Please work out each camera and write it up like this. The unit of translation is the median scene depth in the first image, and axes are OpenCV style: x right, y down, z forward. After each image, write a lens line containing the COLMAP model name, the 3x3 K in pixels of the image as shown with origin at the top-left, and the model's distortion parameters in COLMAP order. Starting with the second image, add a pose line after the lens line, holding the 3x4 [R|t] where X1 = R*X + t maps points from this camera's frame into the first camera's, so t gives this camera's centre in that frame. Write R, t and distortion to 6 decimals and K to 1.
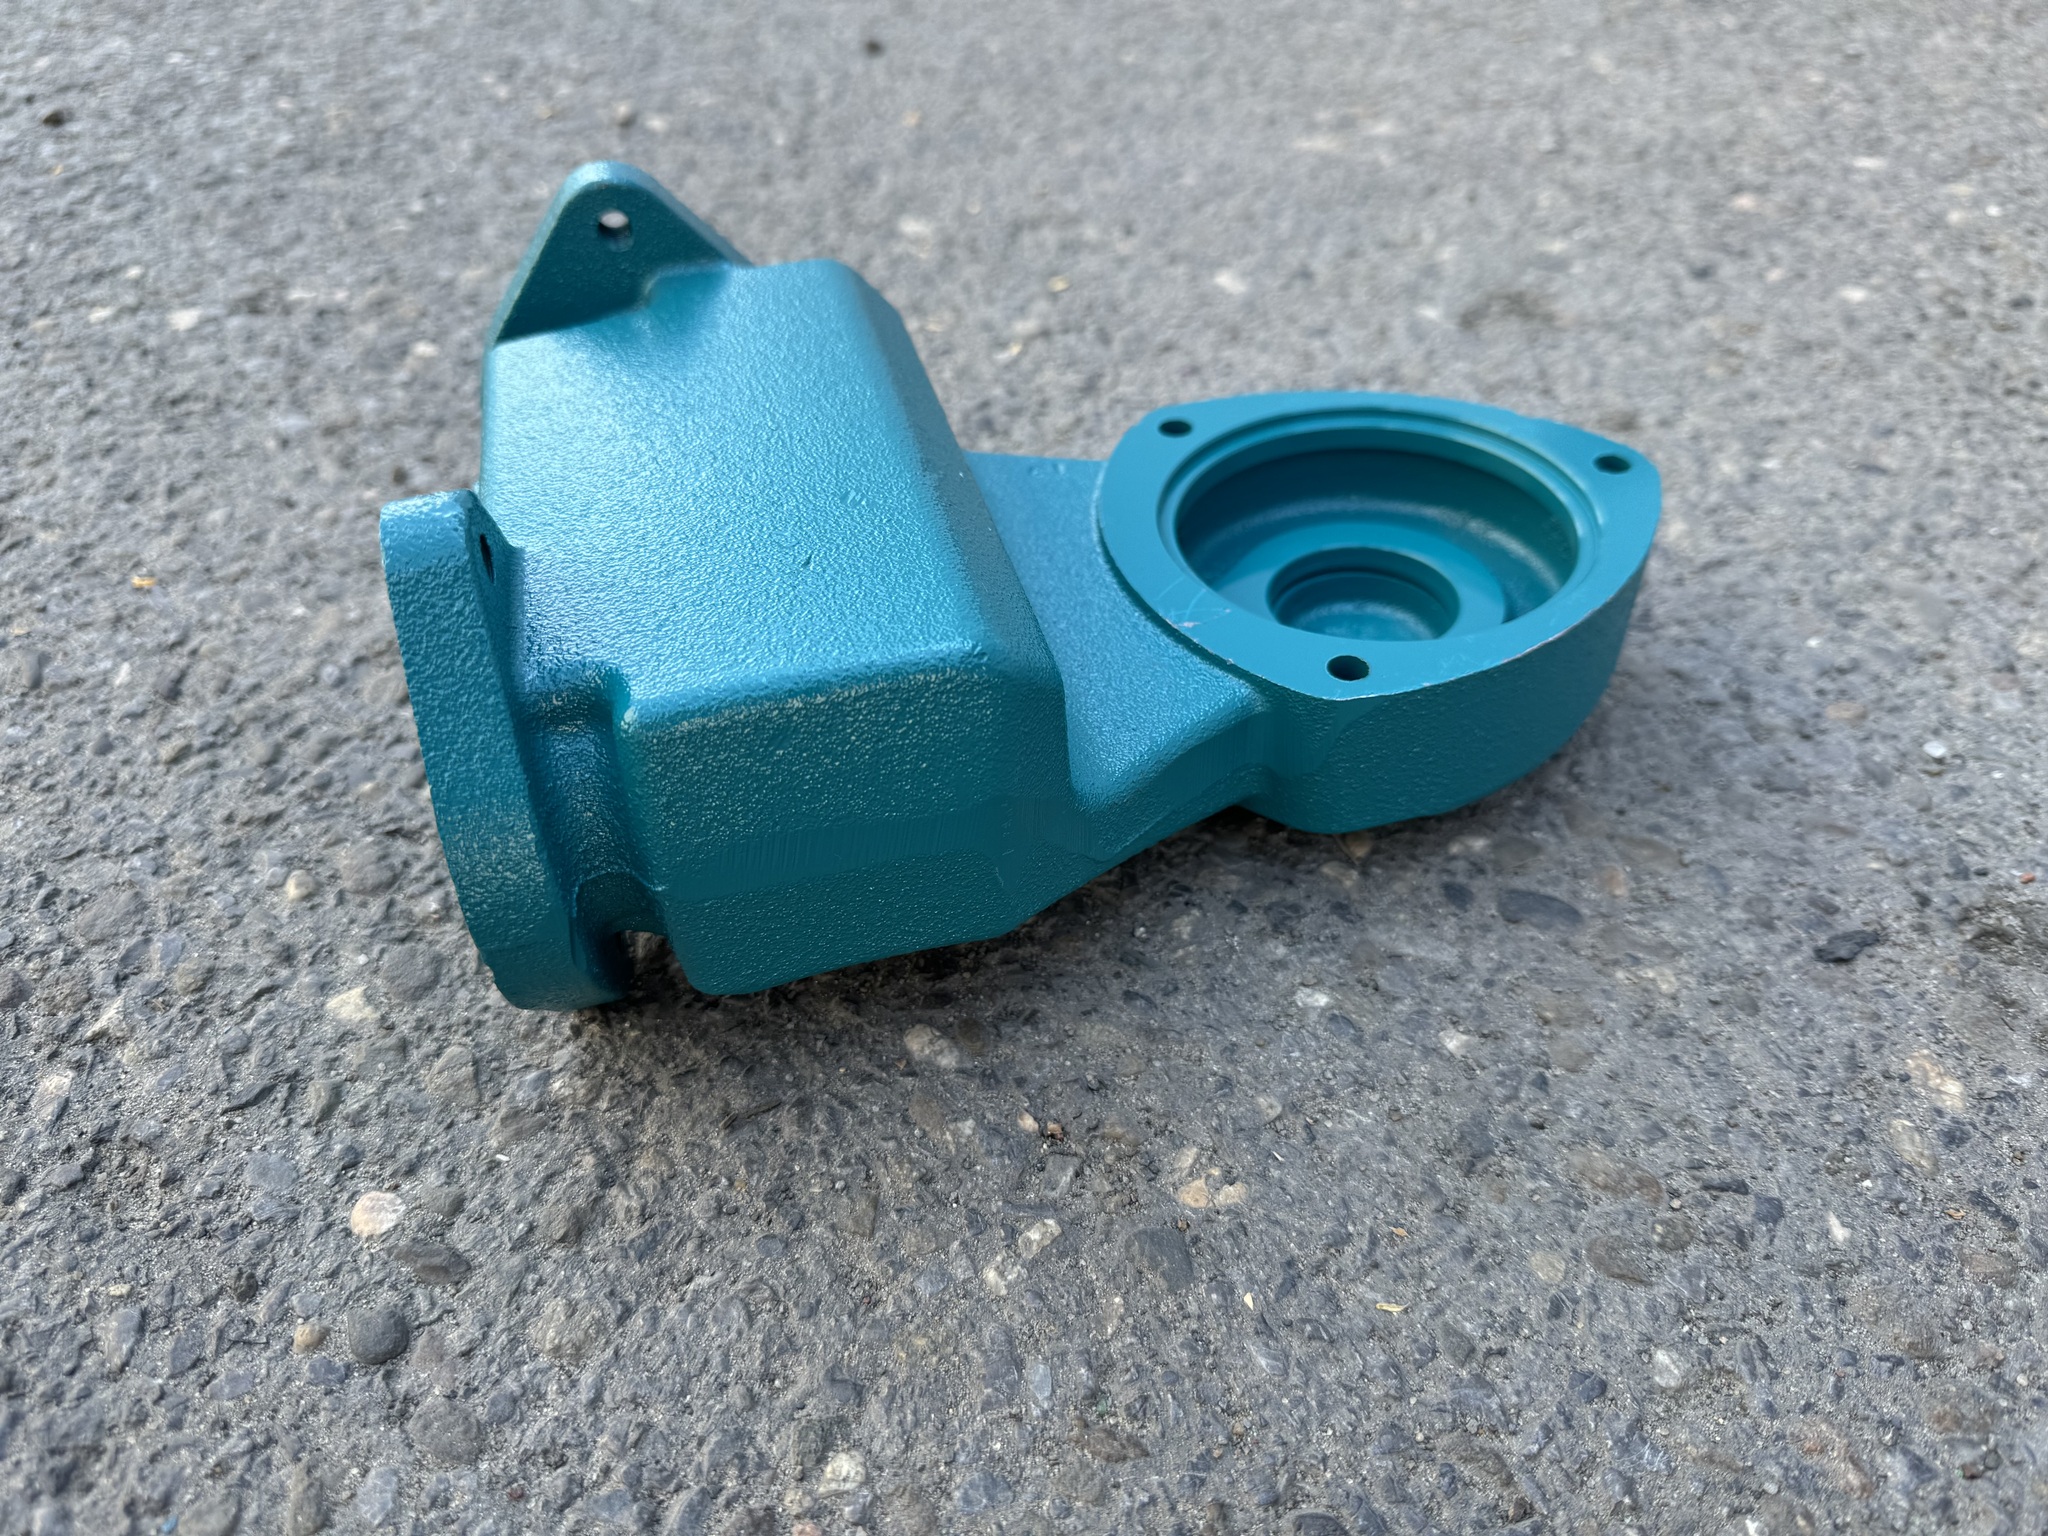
lens RADIAL K [[1578.2, 0, 1021.5], [0, 1578.2, 692.9], [0, 0, 1]] dist [-0.008204, -0.049719]
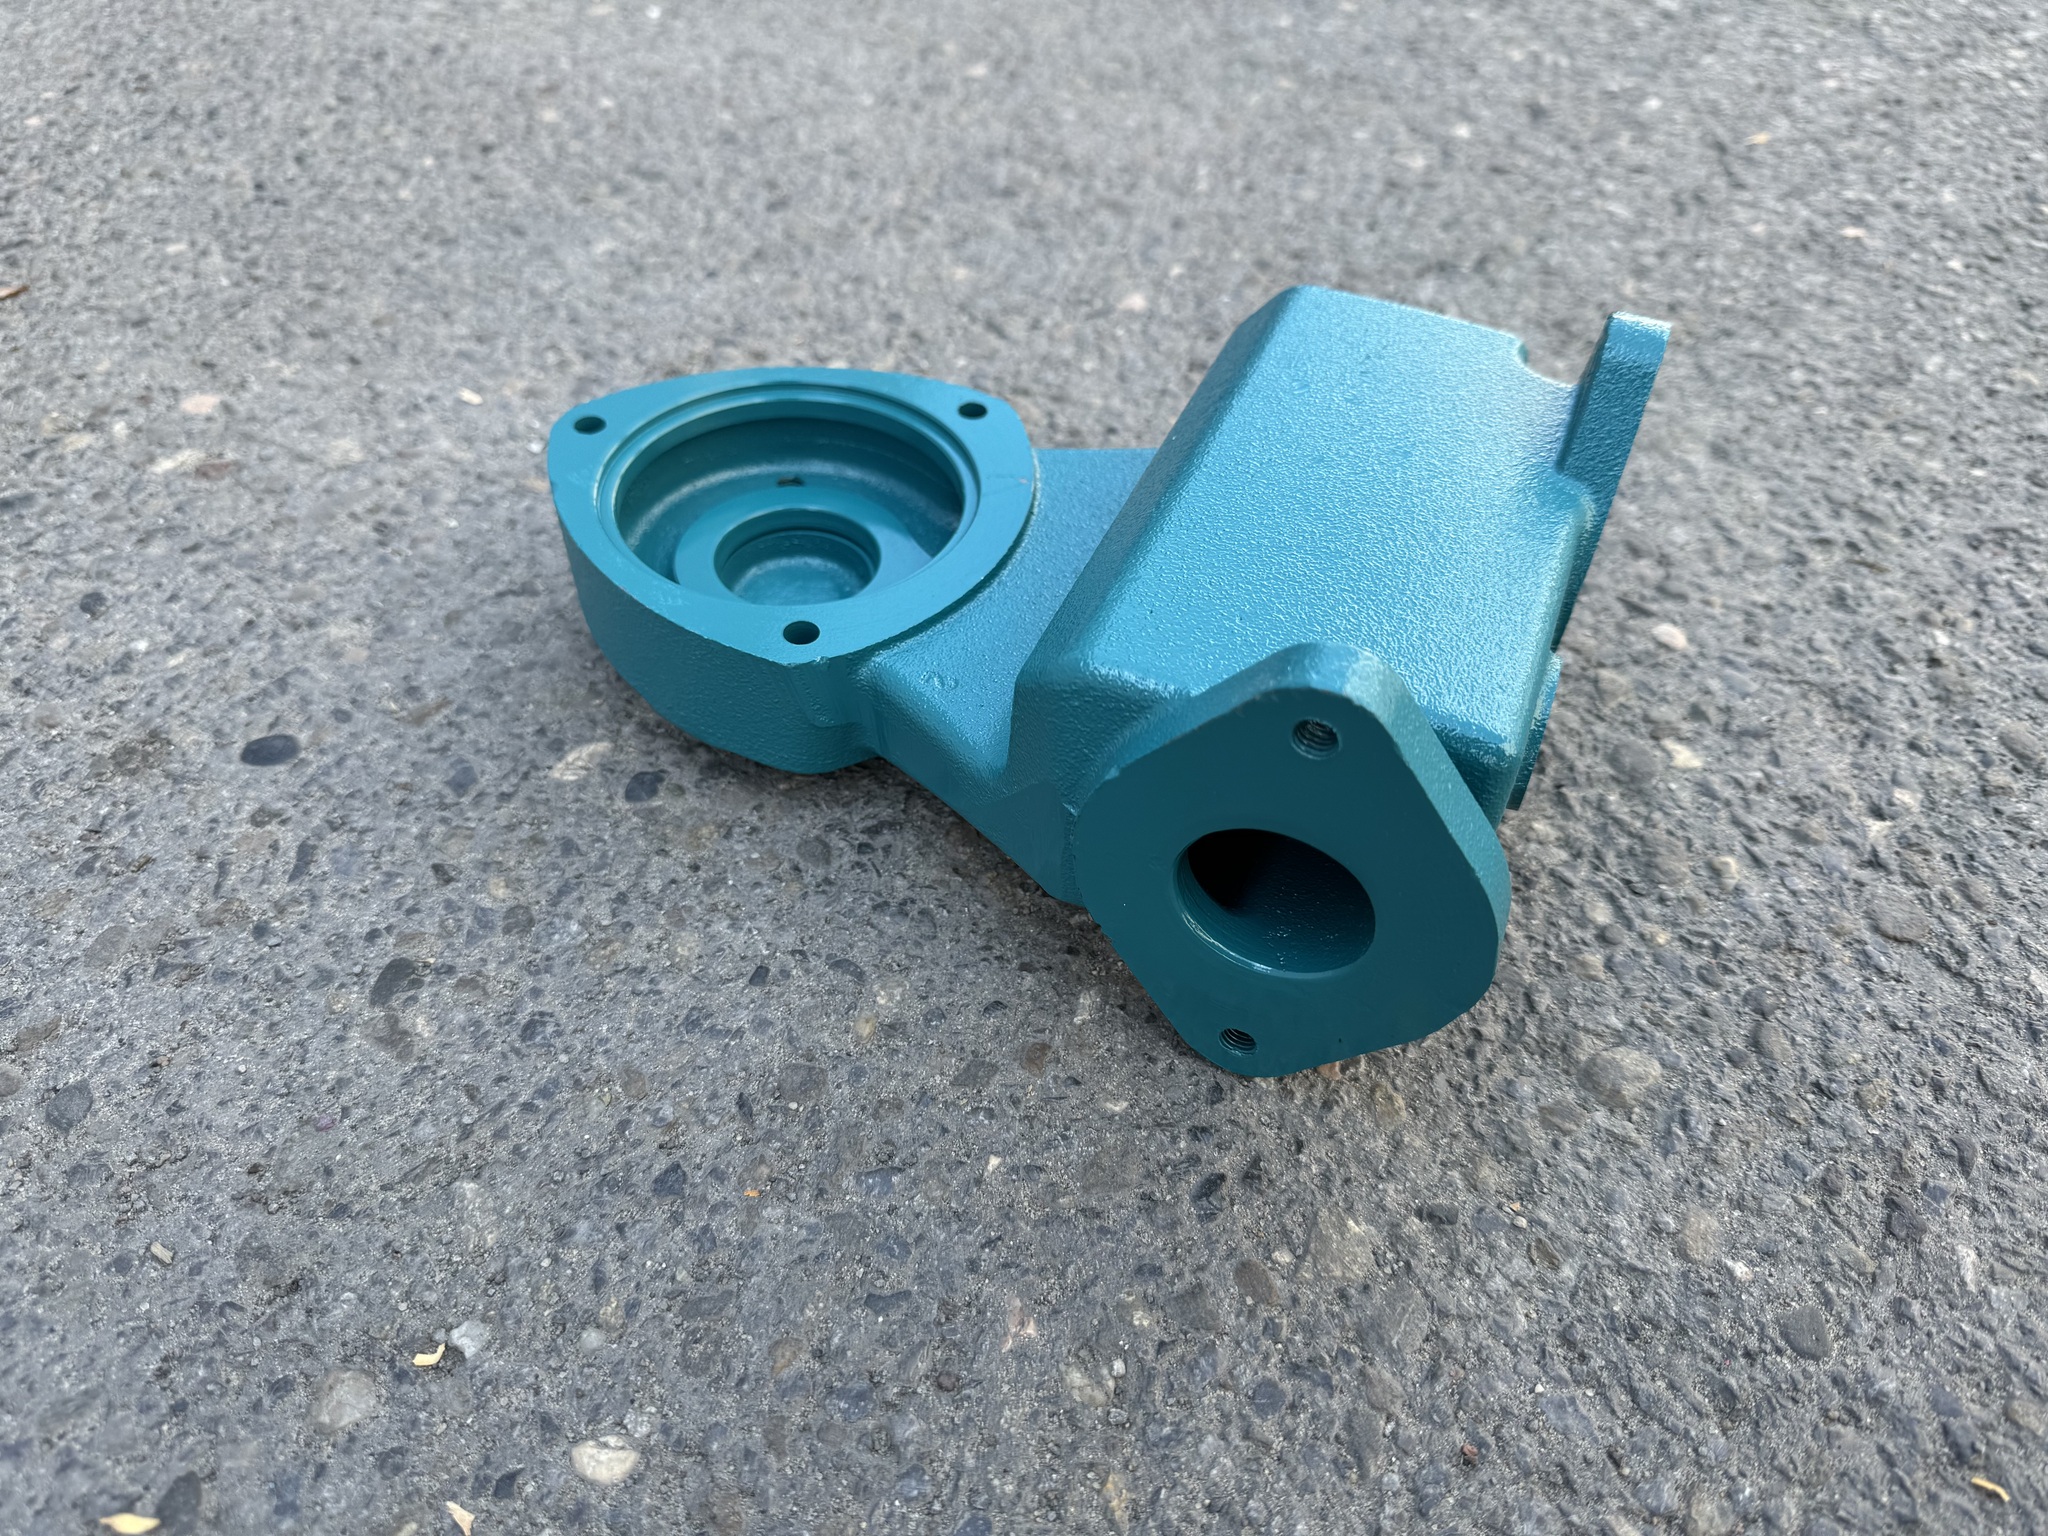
lens RADIAL K [[1578.2, 0, 1021.5], [0, 1578.2, 692.9], [0, 0, 1]] dist [-0.008204, -0.049719]
pose [[-0.804959, -0.392293, 0.445137, -0.437392], [0.368133, 0.258154, 0.893216, -0.945697], [-0.465317, 0.882872, -0.063387, 1.036964]]
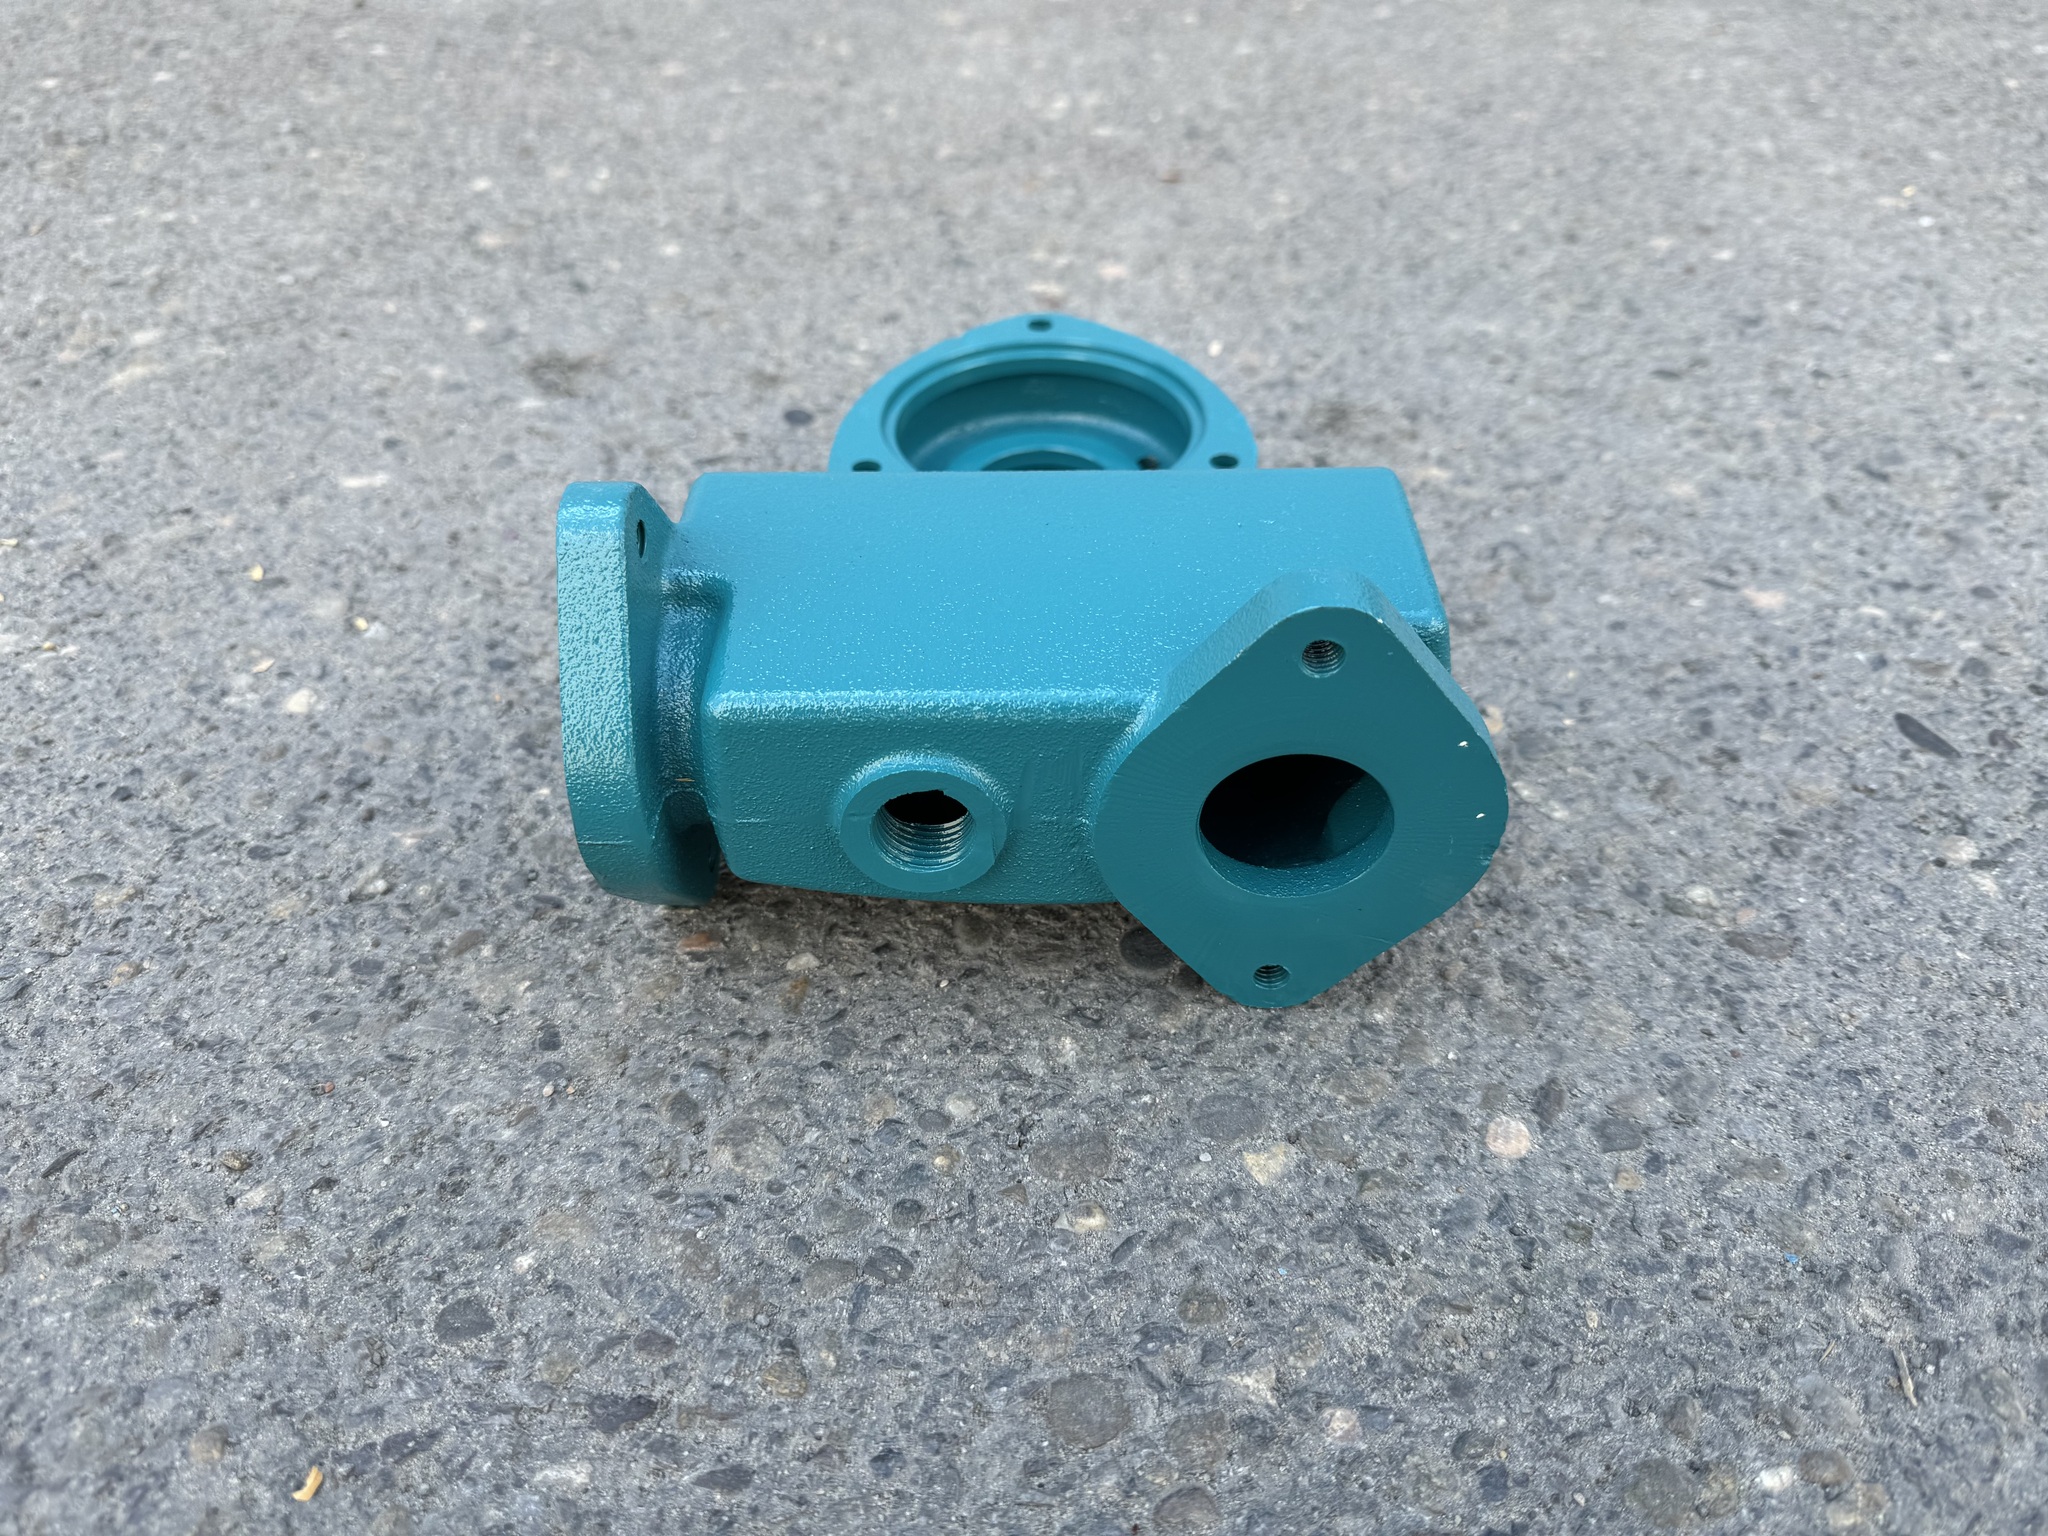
lens RADIAL K [[1578.2, 0, 1021.5], [0, 1578.2, 692.9], [0, 0, 1]] dist [-0.008204, -0.049719]
pose [[0.253496, -0.571452, 0.780502, -0.871694], [0.606437, 0.722494, 0.332019, -0.365527], [-0.753641, 0.389160, 0.529699, 0.371962]]
